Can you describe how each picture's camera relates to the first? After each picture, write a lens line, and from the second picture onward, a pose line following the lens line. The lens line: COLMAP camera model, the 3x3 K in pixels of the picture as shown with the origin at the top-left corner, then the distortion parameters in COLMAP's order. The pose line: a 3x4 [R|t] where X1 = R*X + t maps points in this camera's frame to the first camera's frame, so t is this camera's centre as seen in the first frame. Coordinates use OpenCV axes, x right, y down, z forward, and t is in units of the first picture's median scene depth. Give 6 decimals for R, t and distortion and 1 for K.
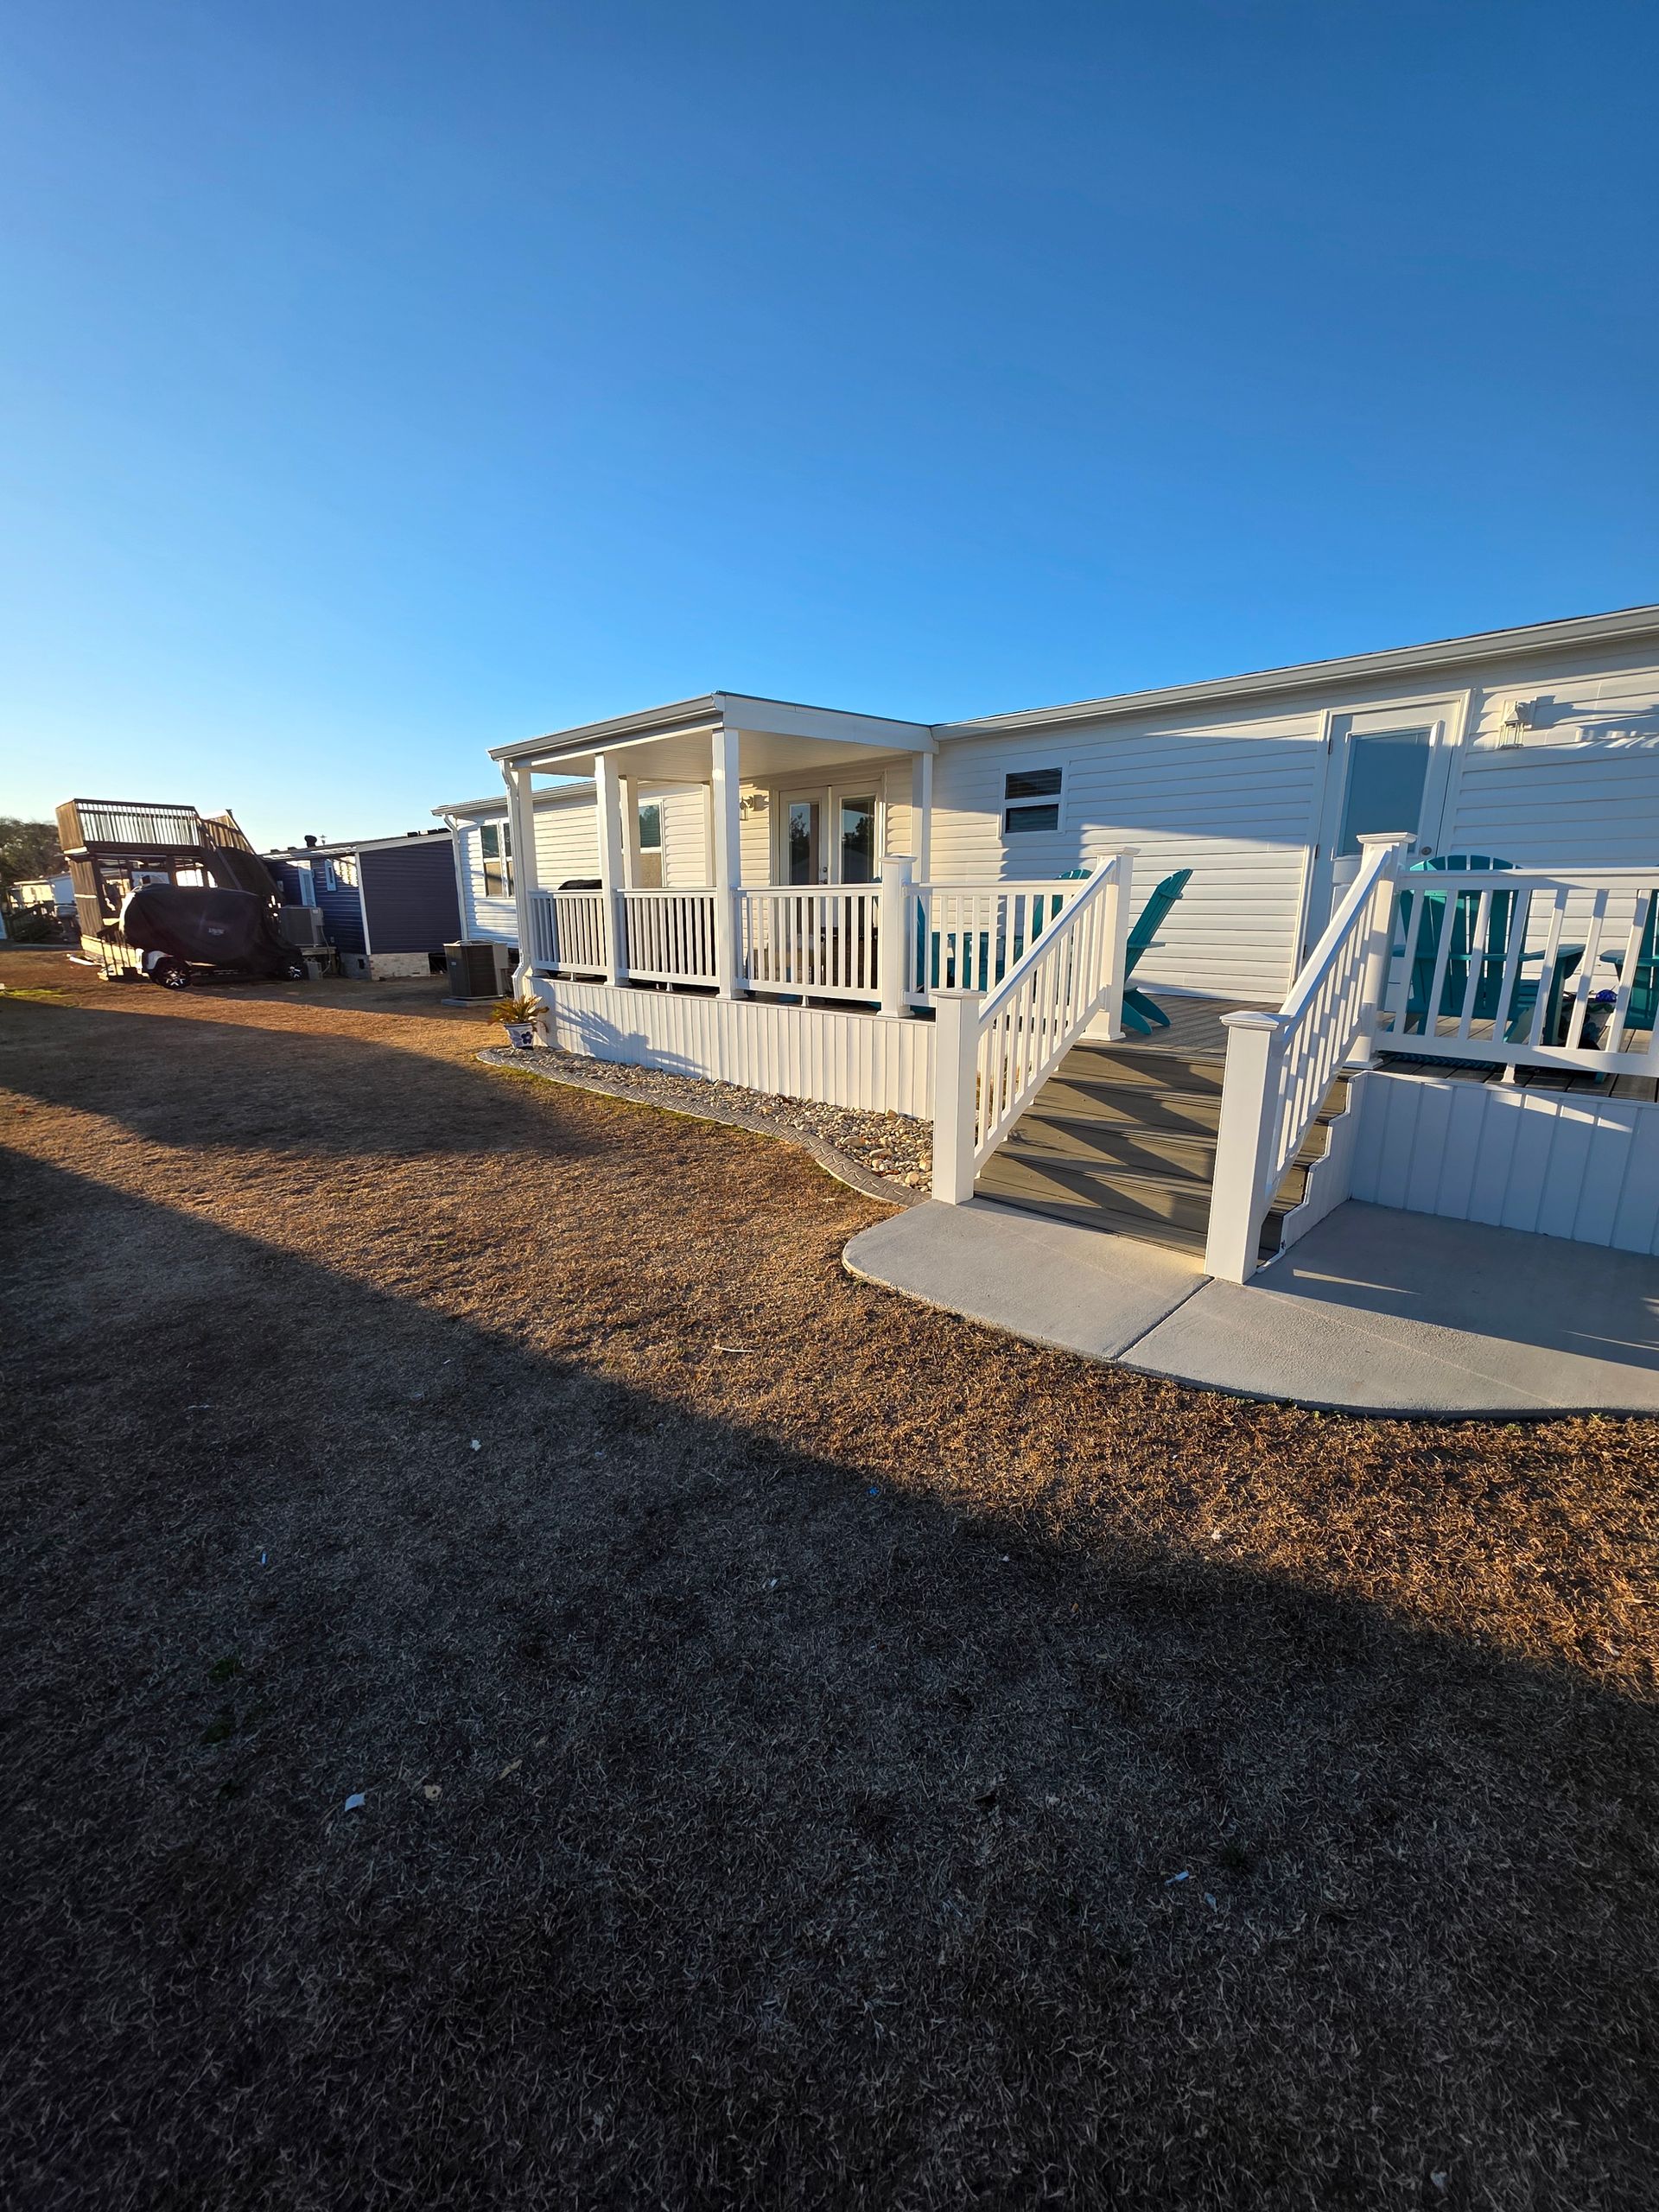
lens RADIAL K [[911.7, 0, 829.5], [0, 911.7, 1106.0], [0, 0, 1]] dist [0.011414, -0.000343]
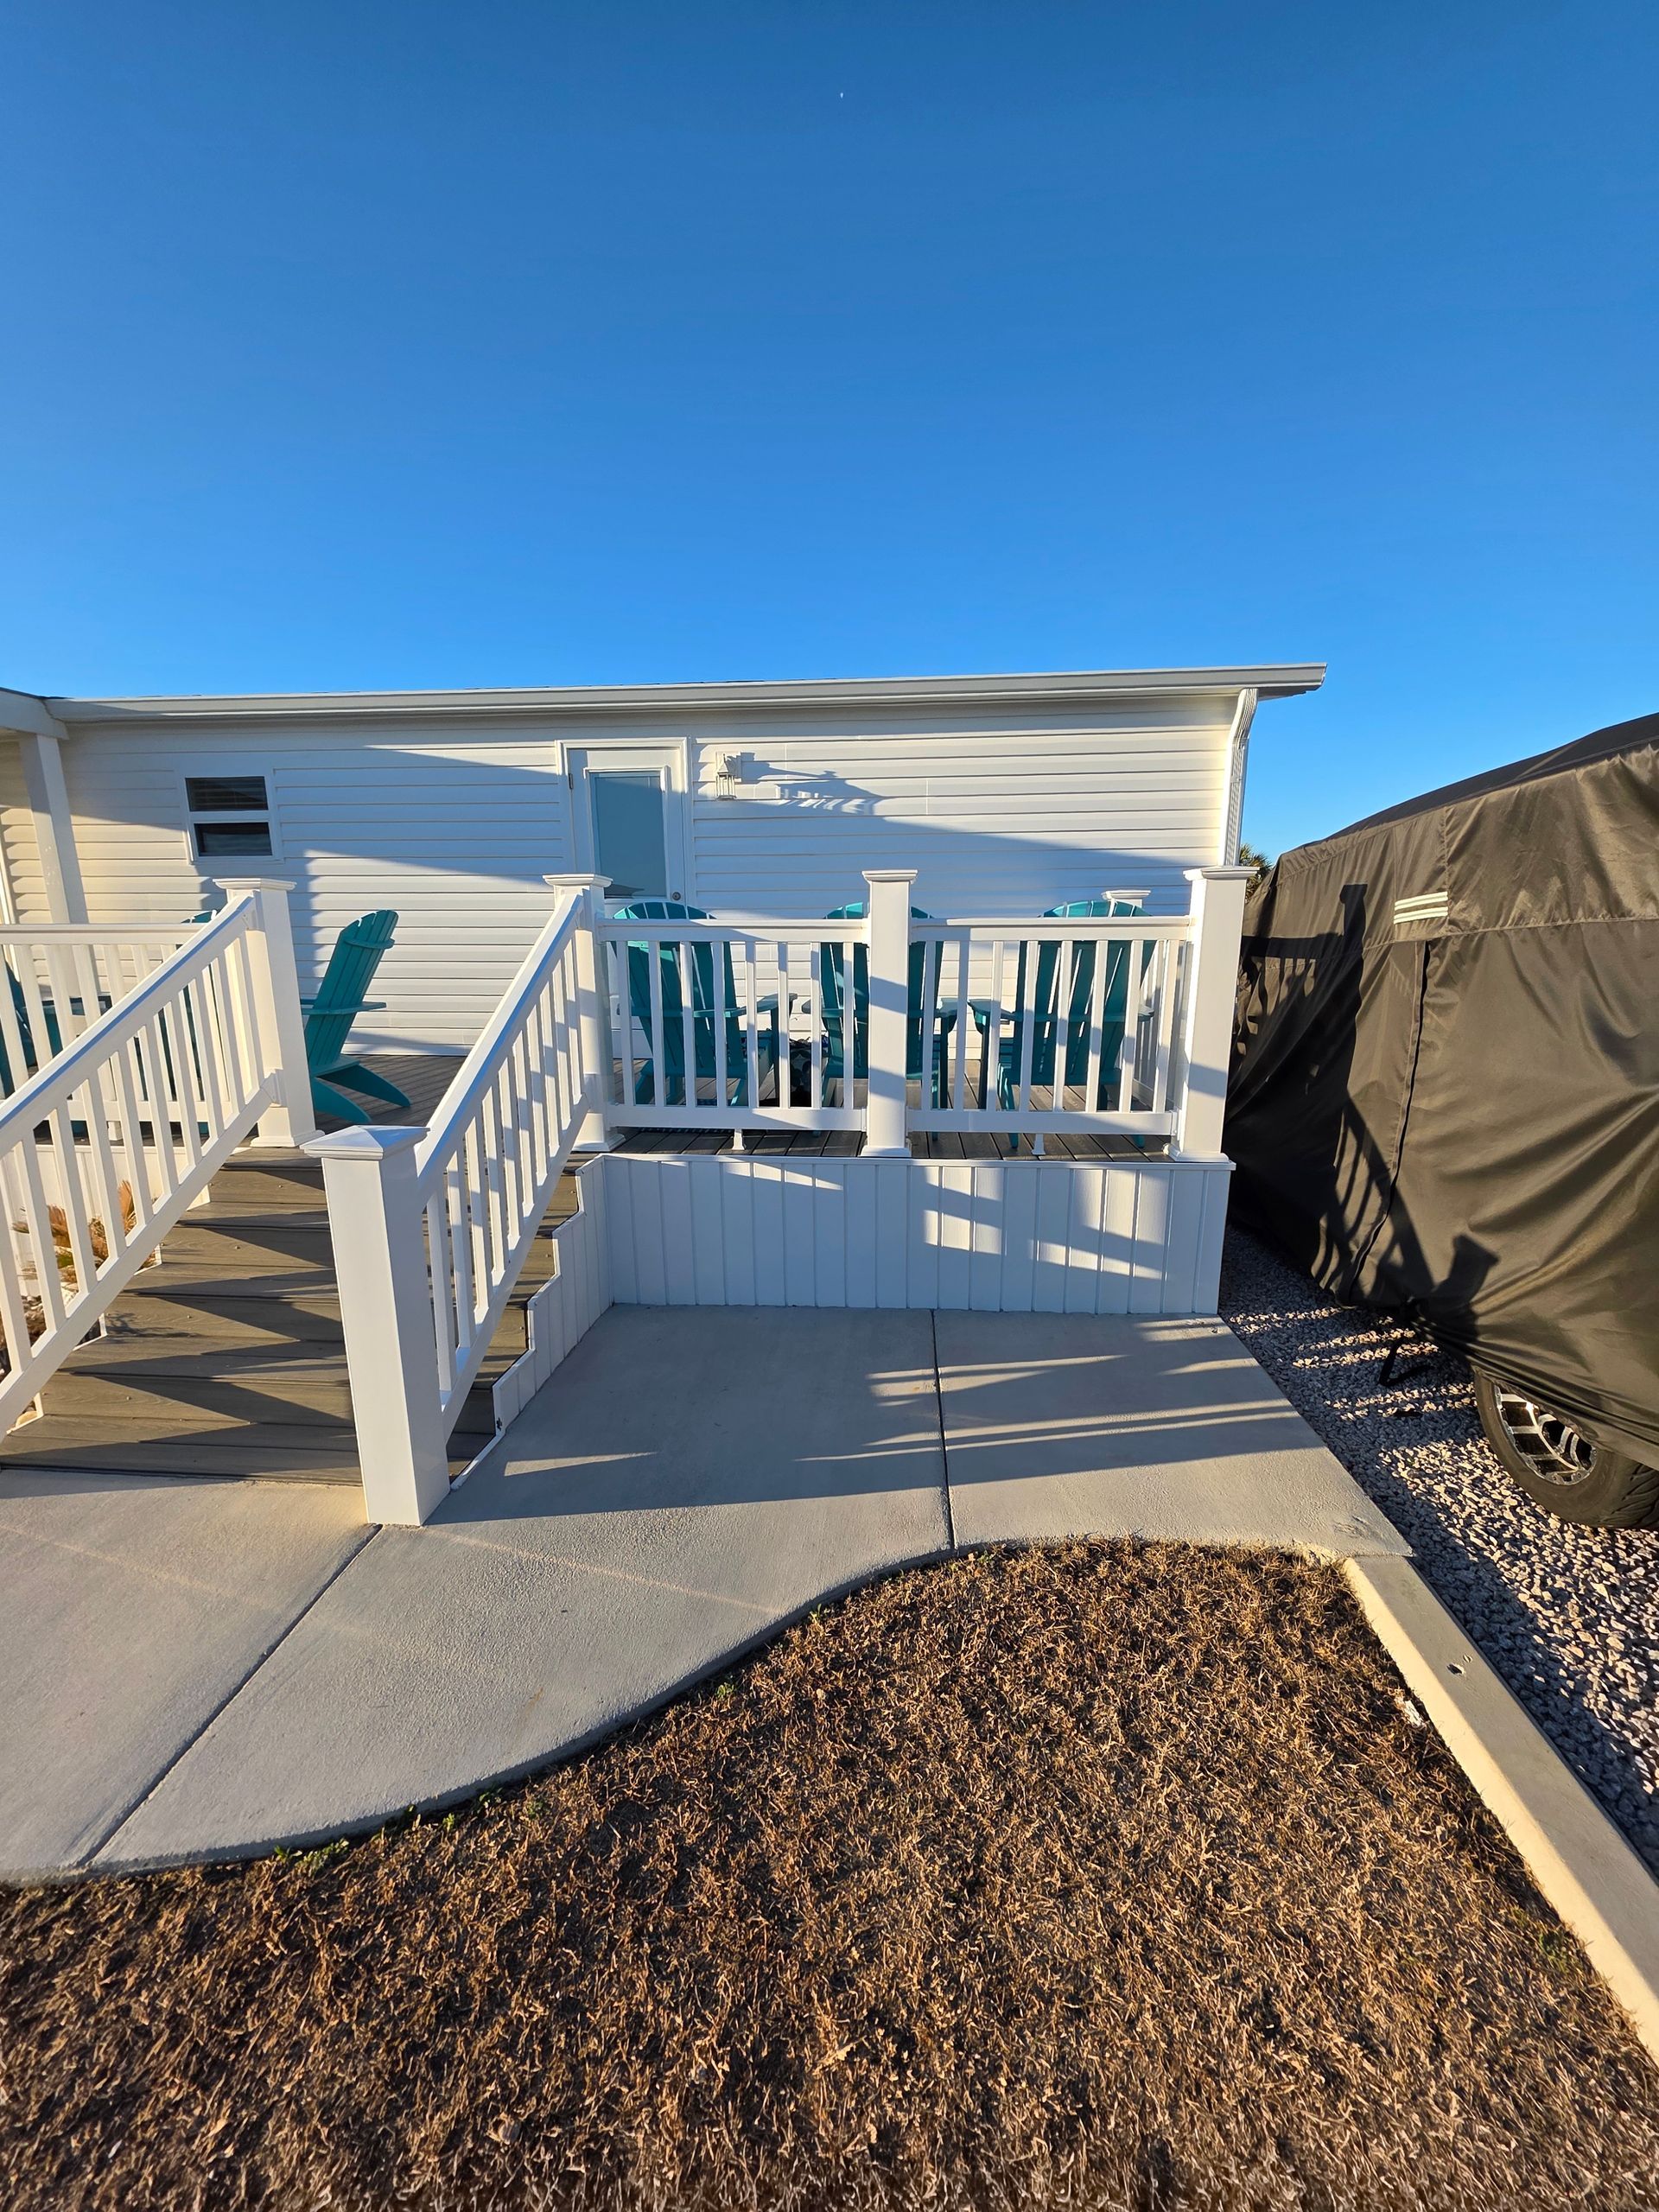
lens RADIAL K [[865.1, 0, 866.1], [0, 865.1, 1112.2], [0, 0, 1]] dist [0.001934, -0.000054]
pose [[0.772807, -0.130437, 0.621092, 0.232532], [0.142267, 0.989350, 0.030758, -0.054251], [-0.618489, 0.064591, 0.783134, 0.181896]]
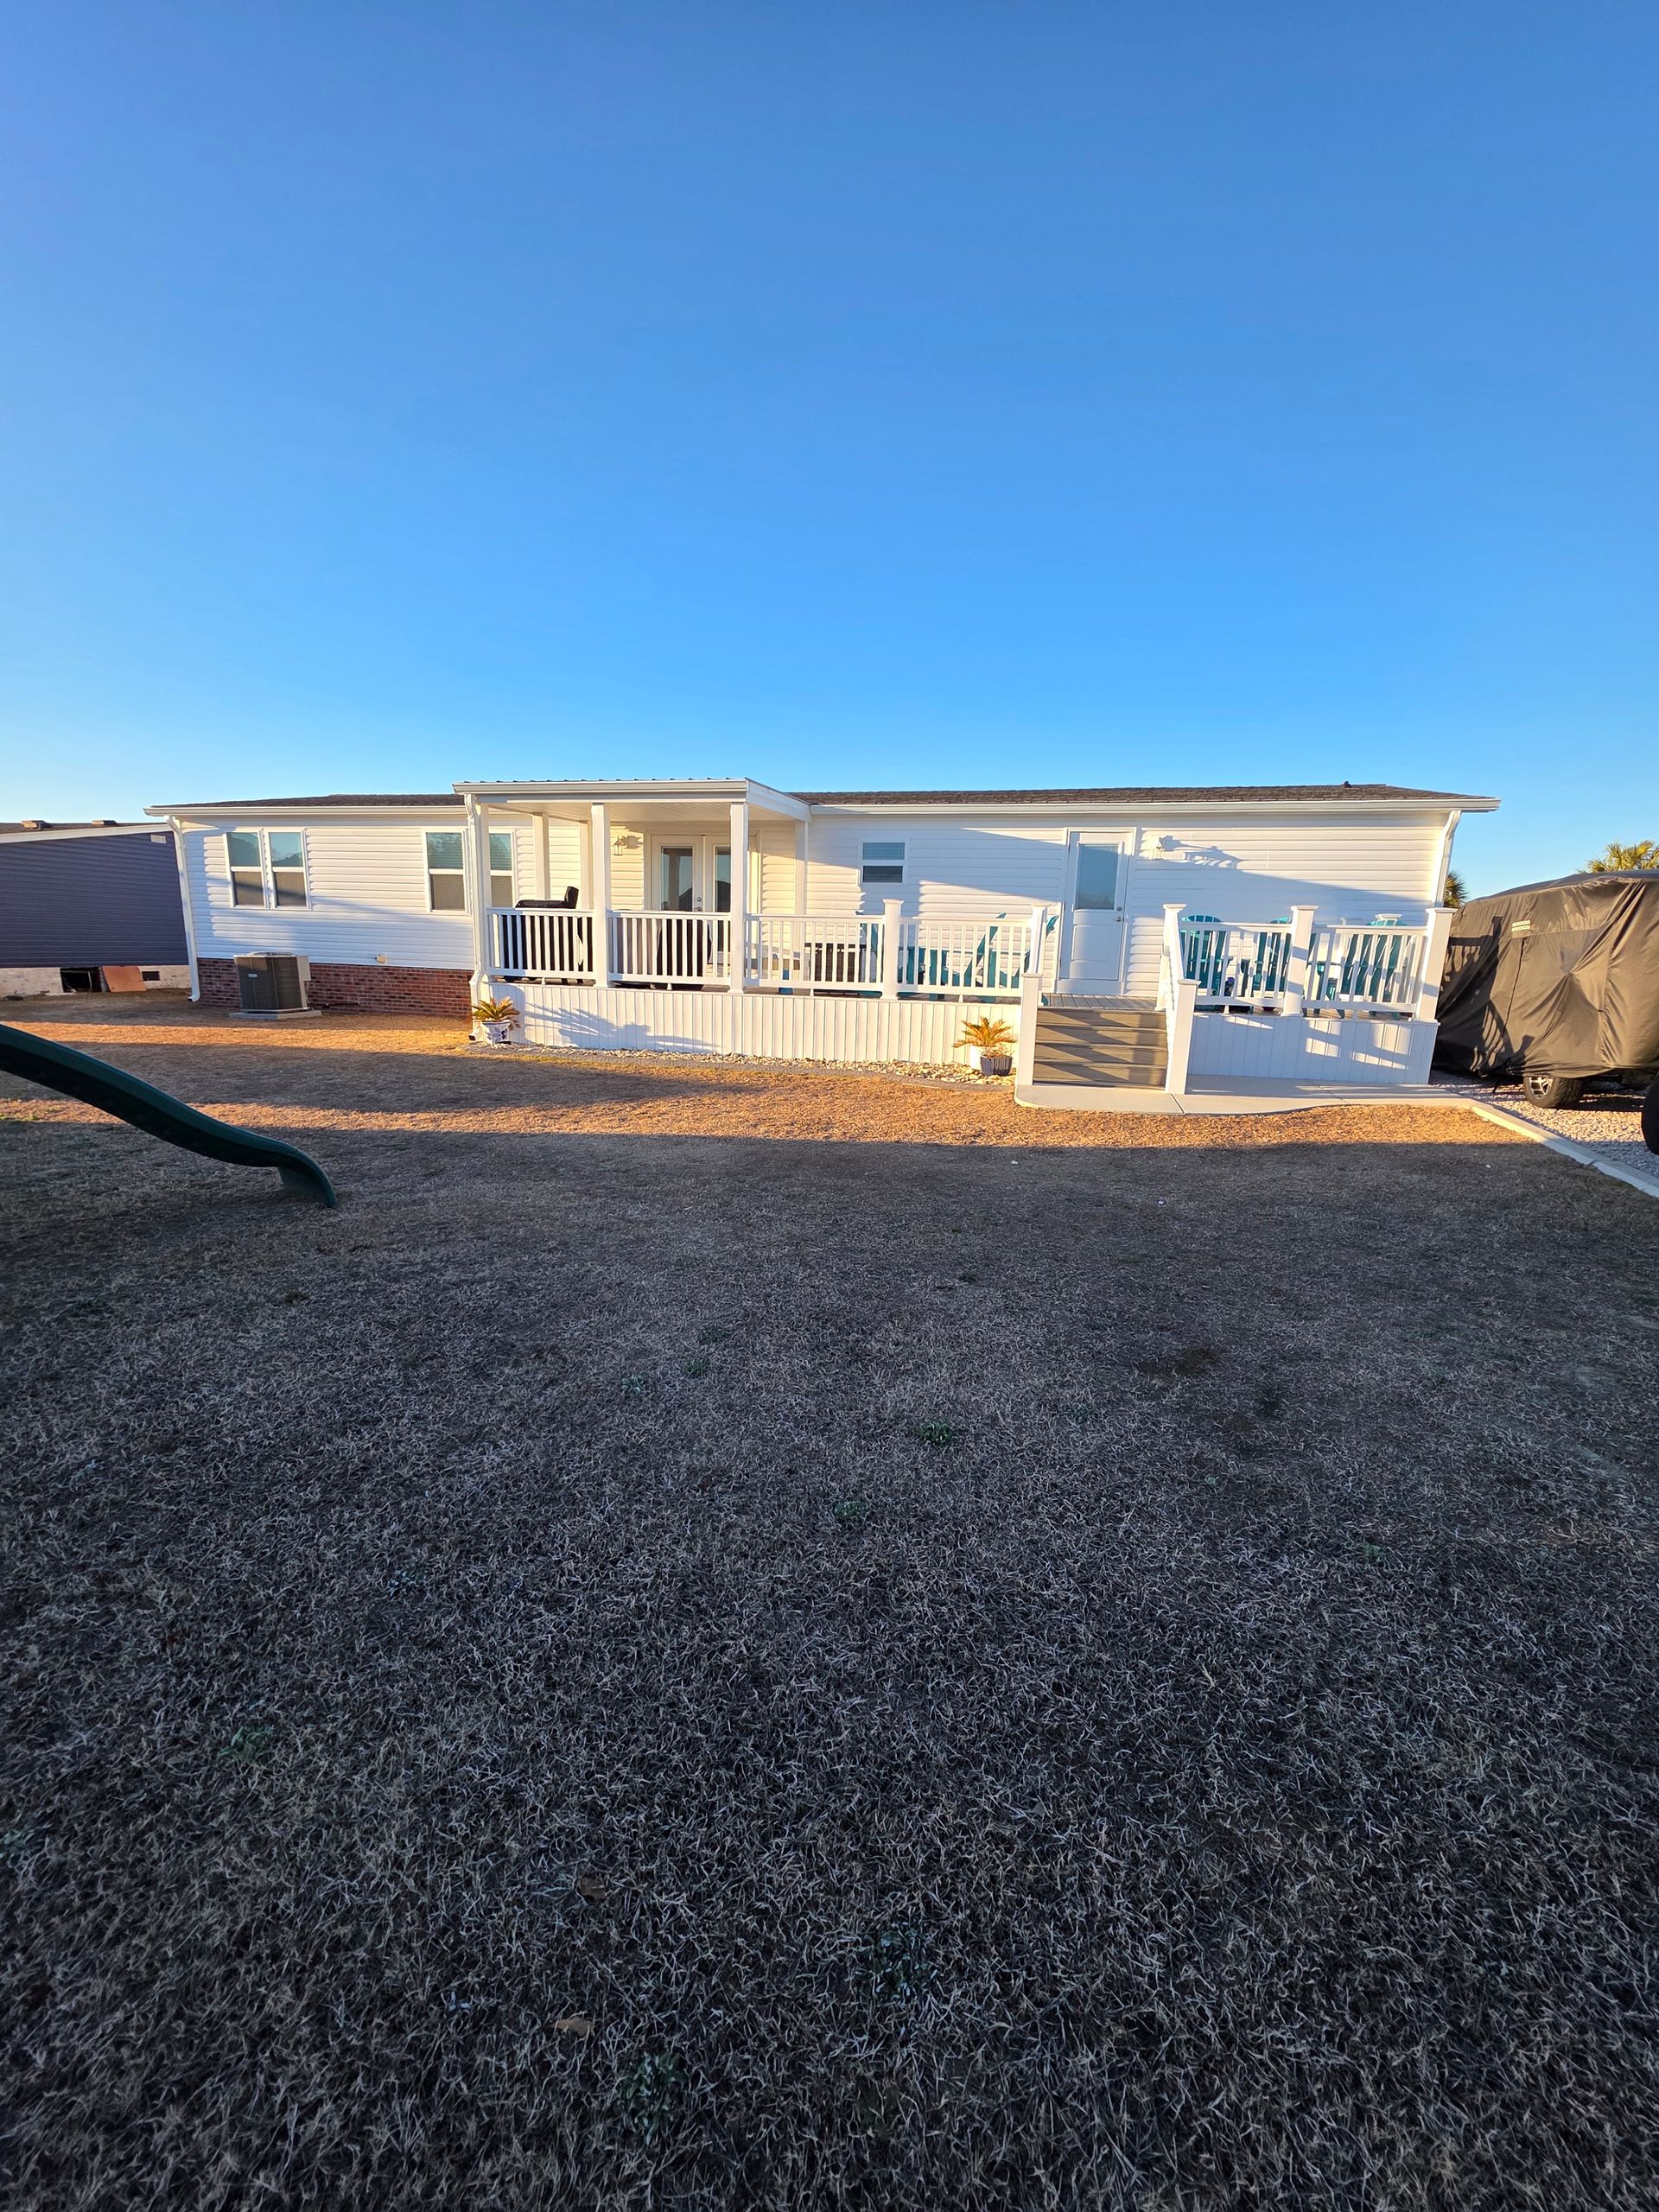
lens RADIAL K [[985.3, 0, 800.0], [0, 985.3, 1124.2], [0, 0, 1]] dist [0.011770, -0.000163]
pose [[0.861264, -0.073123, 0.502869, -1.134530], [0.084530, 0.996421, 0.000118, 0.125410], [-0.501078, 0.042405, 0.864362, -0.473969]]
